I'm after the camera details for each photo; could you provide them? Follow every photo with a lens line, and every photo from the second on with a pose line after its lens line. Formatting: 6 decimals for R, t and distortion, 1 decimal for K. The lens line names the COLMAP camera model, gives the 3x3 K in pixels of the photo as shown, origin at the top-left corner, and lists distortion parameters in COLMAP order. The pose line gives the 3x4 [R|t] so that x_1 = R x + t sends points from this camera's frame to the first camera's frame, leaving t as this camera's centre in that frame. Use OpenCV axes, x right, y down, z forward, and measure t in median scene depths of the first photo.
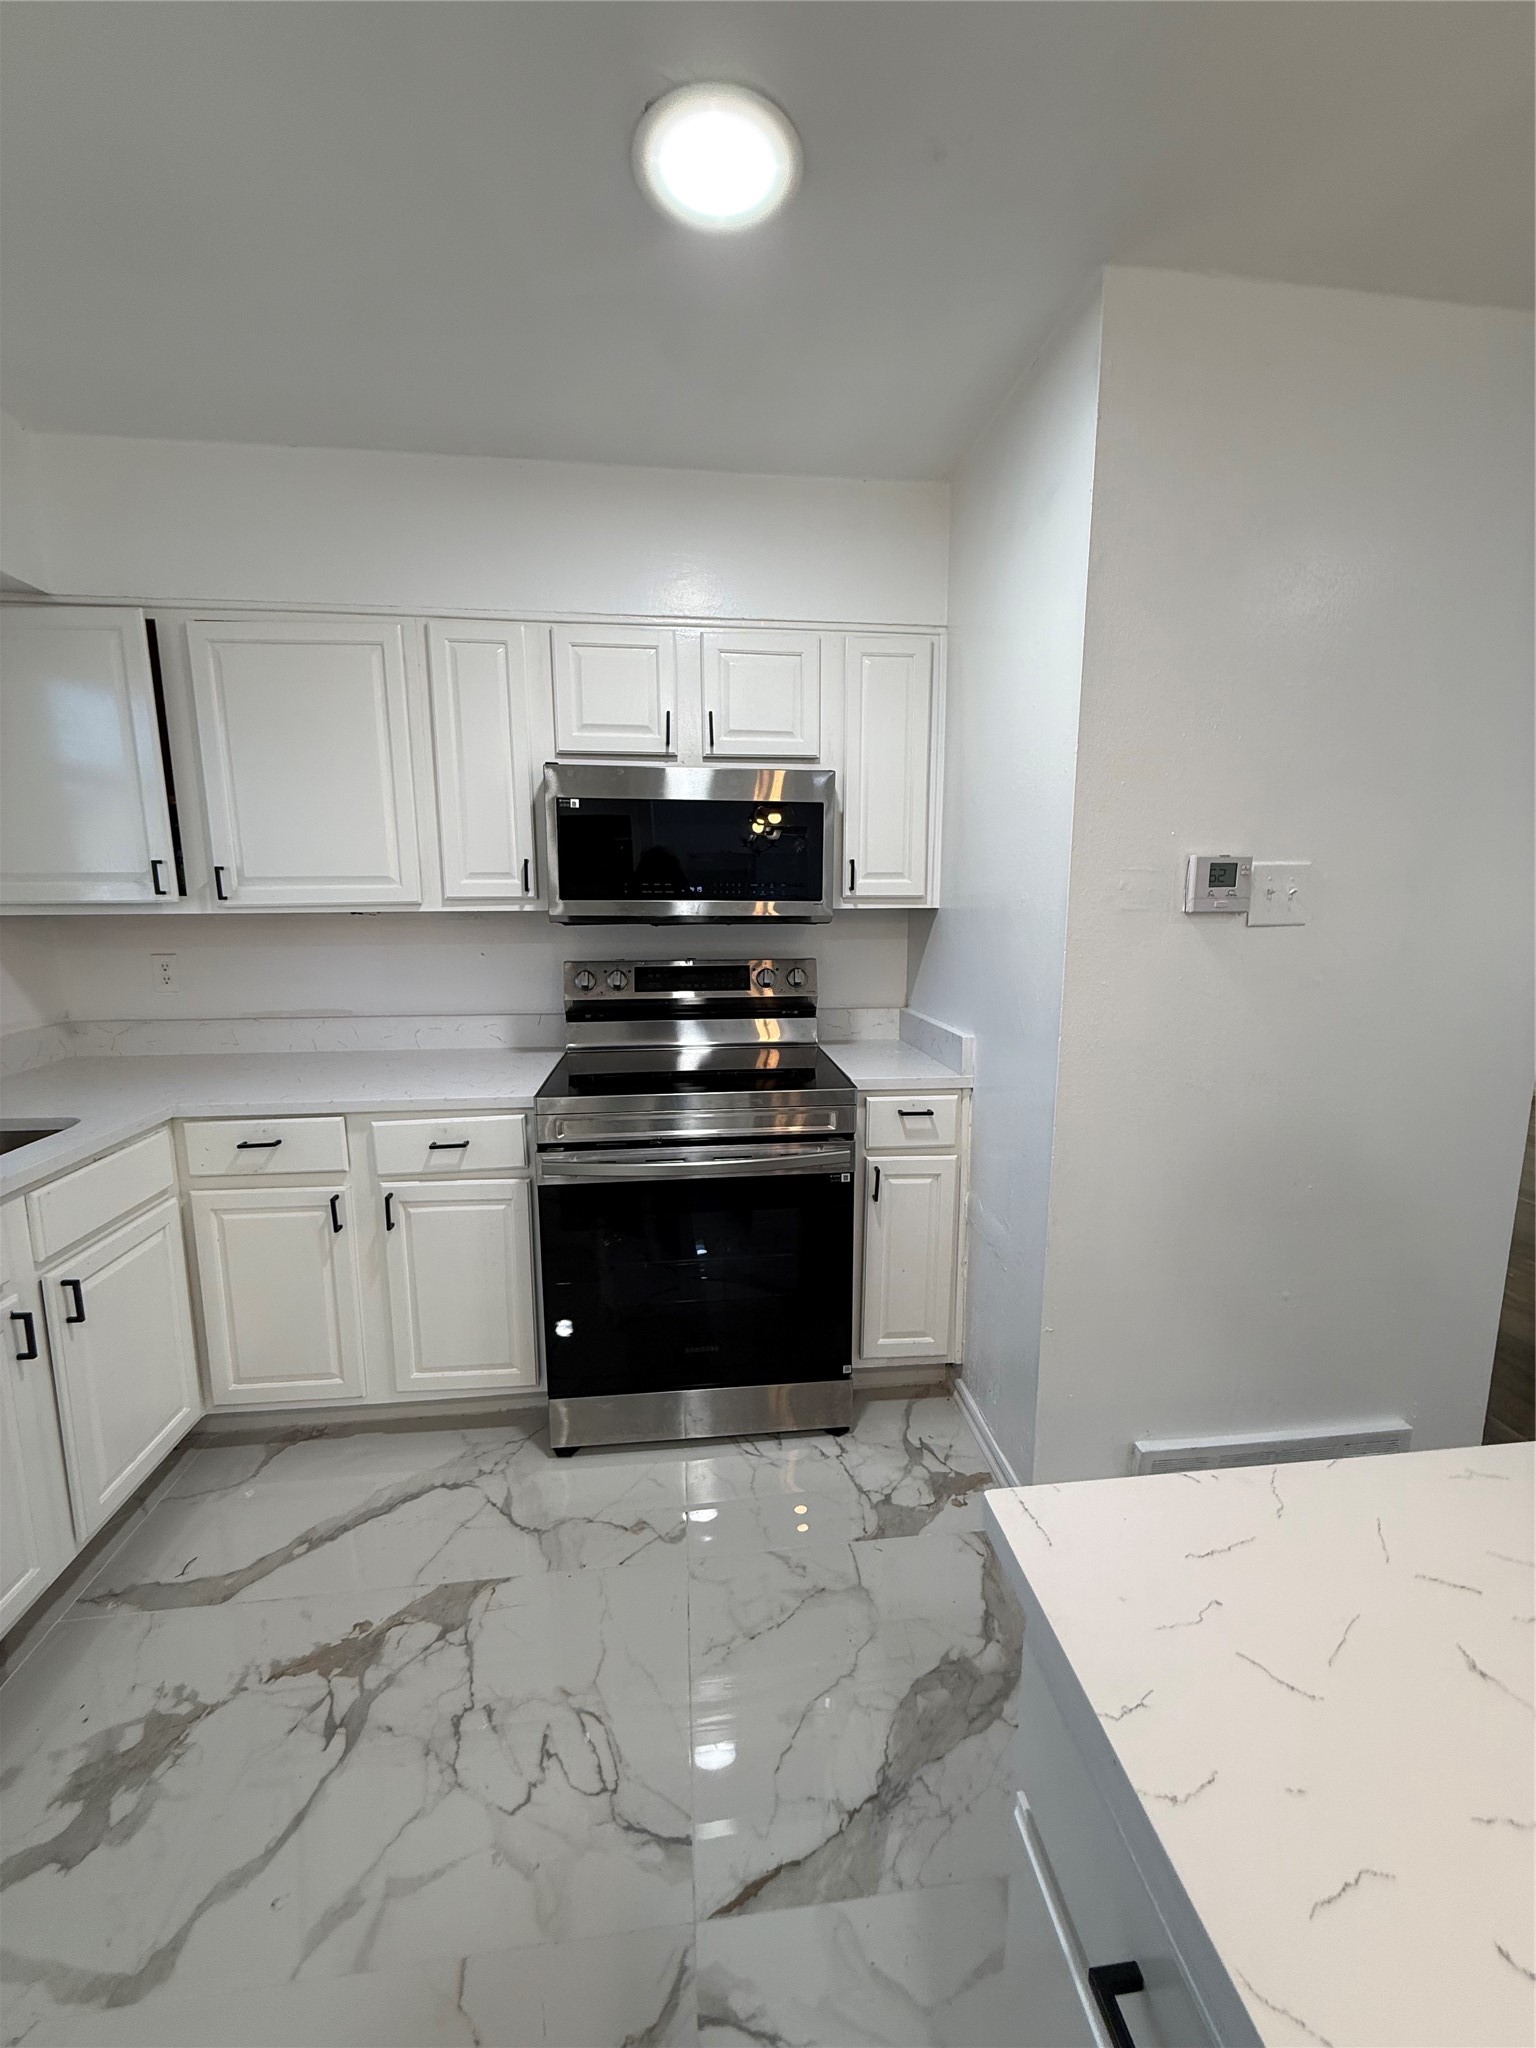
lens RADIAL K [[816.0, 0, 767.7], [0, 816.0, 1013.7], [0, 0, 1]] dist [-0.000100, 0.000485]
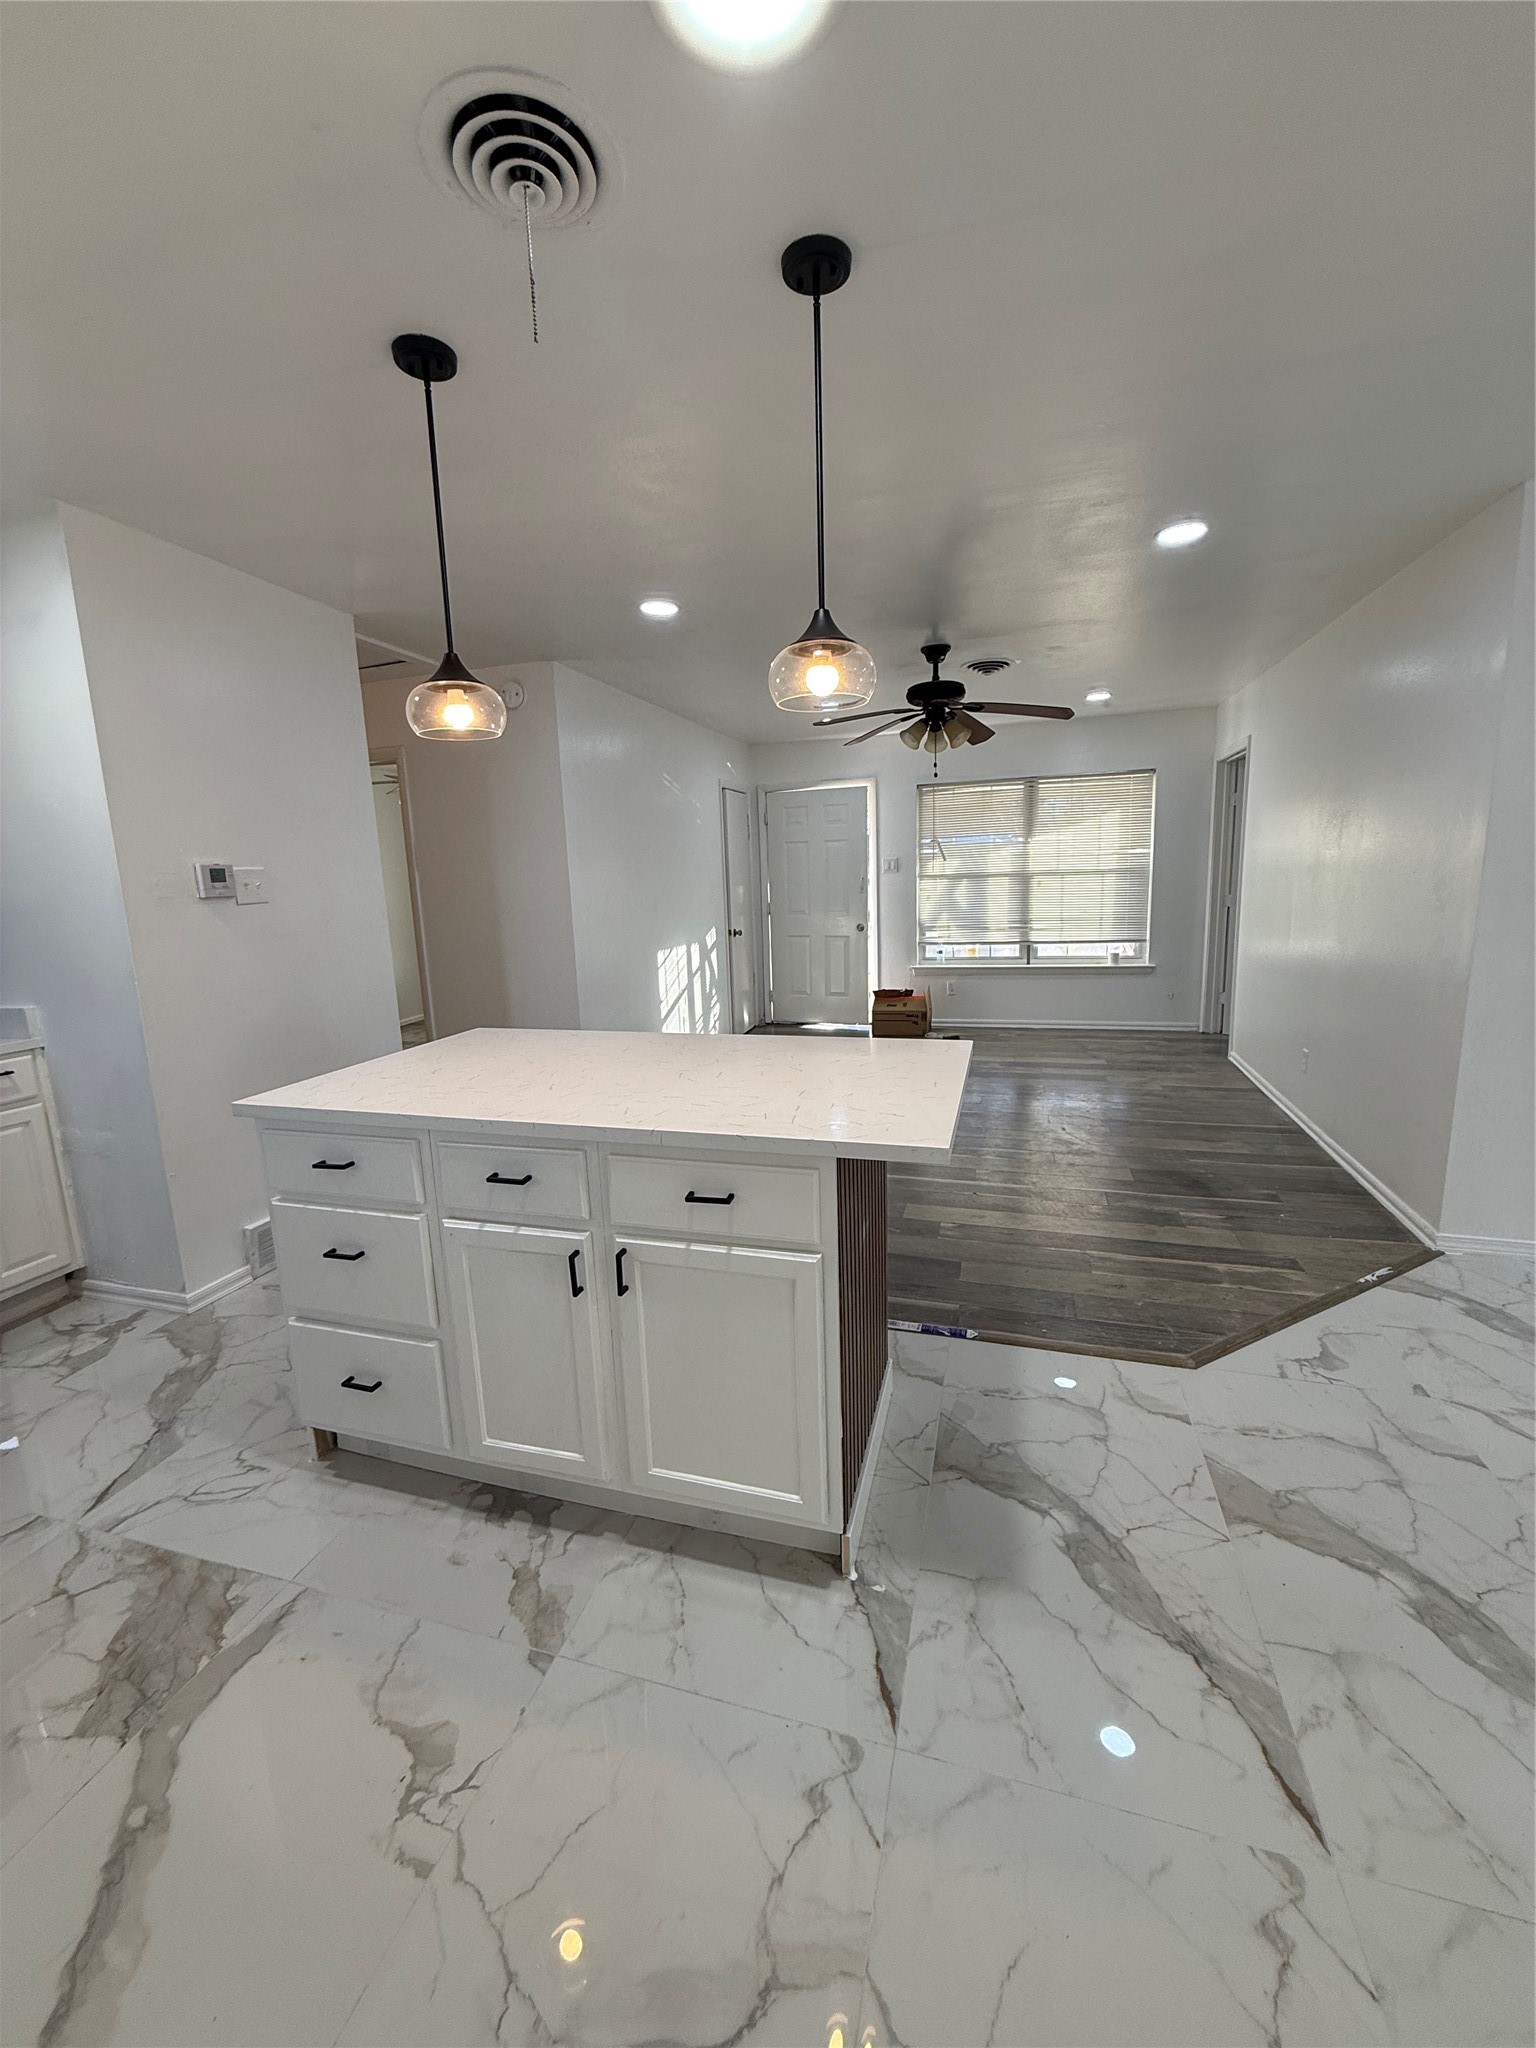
lens RADIAL K [[816.0, 0, 773.0], [0, 816.0, 1013.9], [0, 0, 1]] dist [-0.000100, 0.000485]
pose [[0.388132, -0.171175, 0.905568, -0.476196], [0.171724, 0.978824, 0.111421, 0.100175], [-0.905464, 0.112262, 0.409307, -0.584669]]
